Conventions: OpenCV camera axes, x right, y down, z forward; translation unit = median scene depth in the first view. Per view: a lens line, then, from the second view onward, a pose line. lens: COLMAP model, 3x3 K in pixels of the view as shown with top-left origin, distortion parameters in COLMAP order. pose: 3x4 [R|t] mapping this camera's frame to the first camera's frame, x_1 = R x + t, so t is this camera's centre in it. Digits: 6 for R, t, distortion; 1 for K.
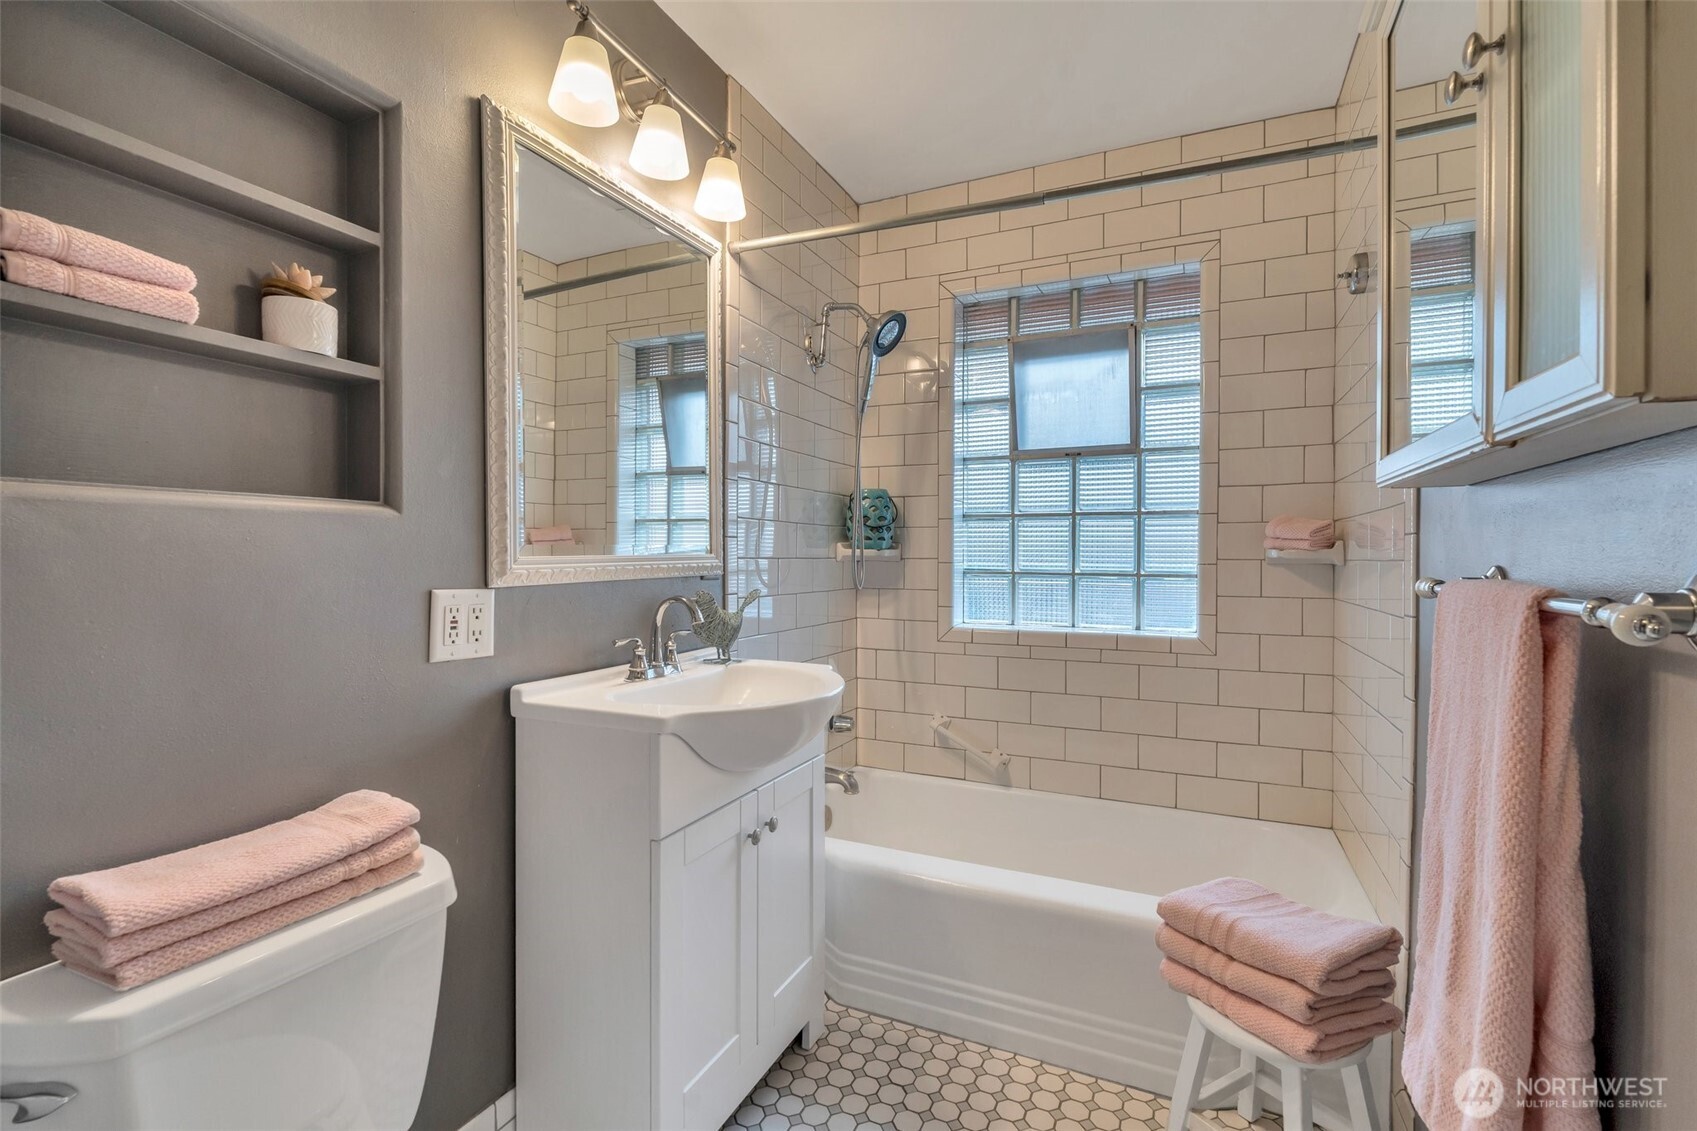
lens RADIAL K [[766.5, 0, 816.5], [0, 766.5, 572.7], [0, 0, 1]] dist [-0.014704, 0.000186]
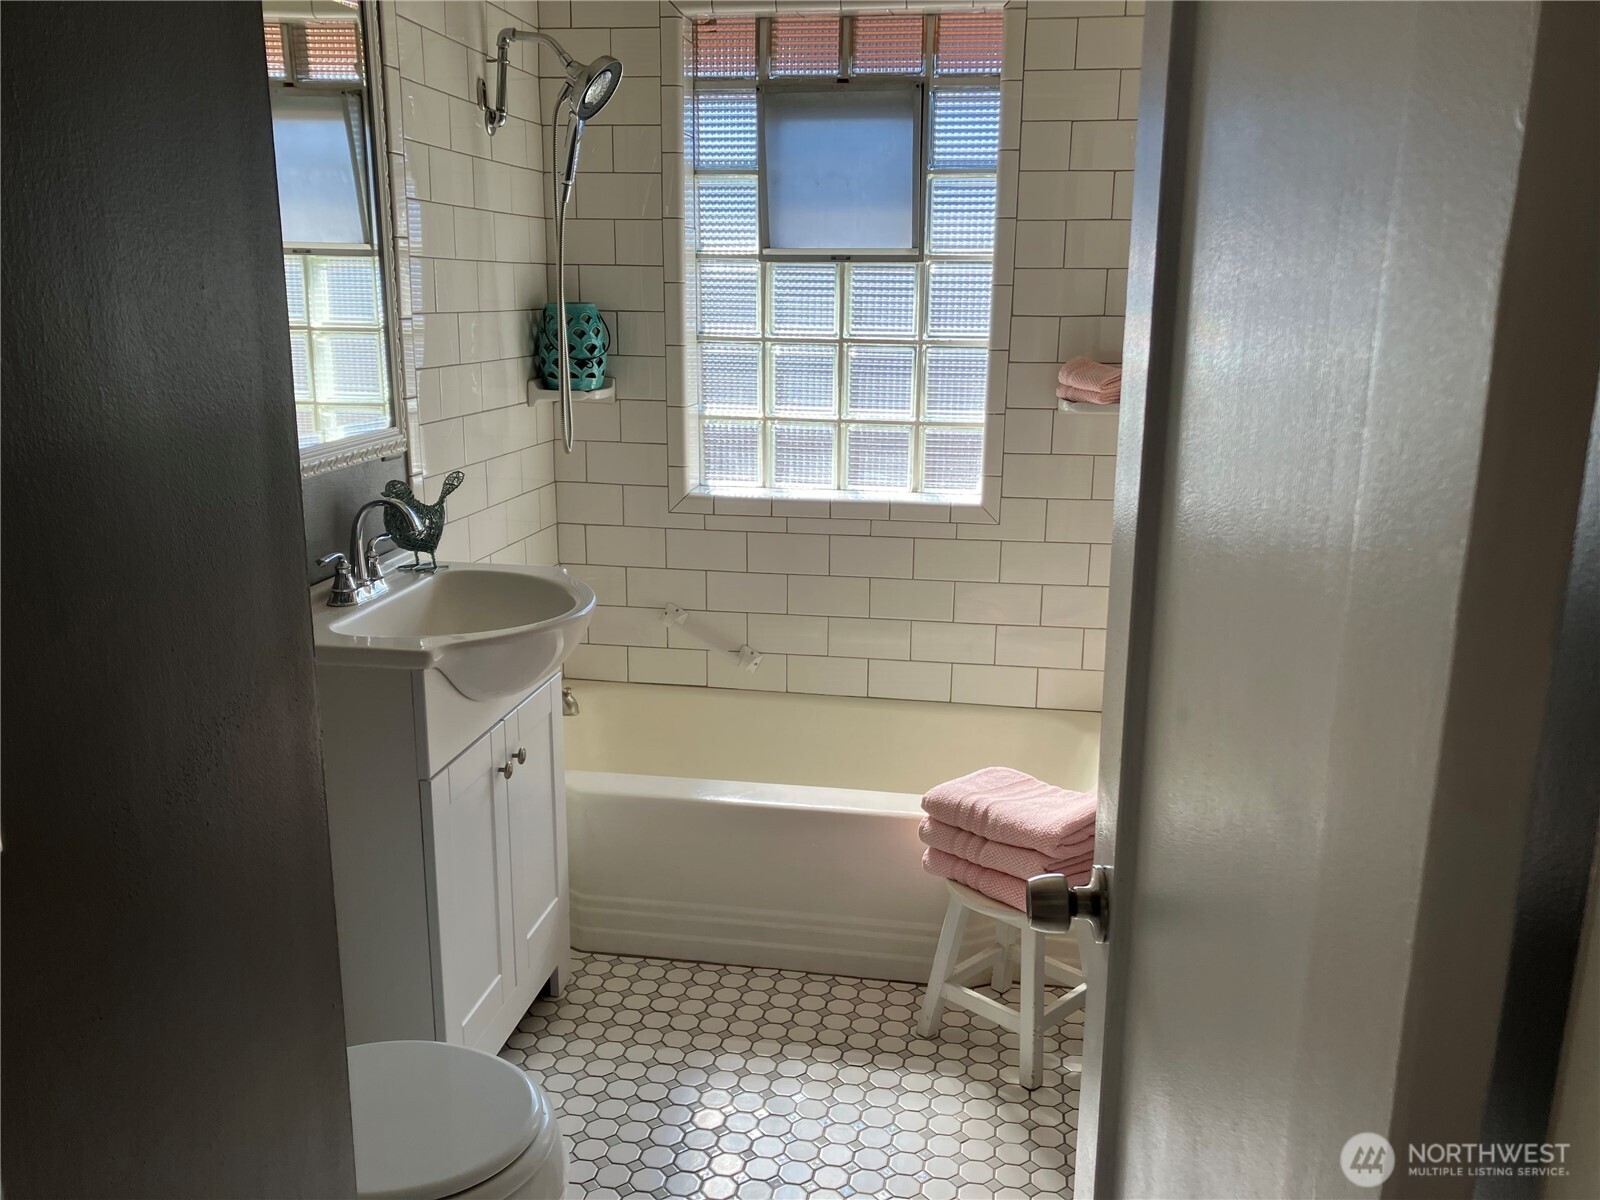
lens RADIAL K [[1308.2, 0, 799.4], [0, 1308.2, 600.0], [0, 0, 1]] dist [0.015141, -0.002555]
pose [[0.954864, -0.053428, 0.292198, -0.174109], [-0.006064, 0.979980, 0.199003, -0.145024], [-0.296981, -0.191793, 0.935424, -0.458618]]
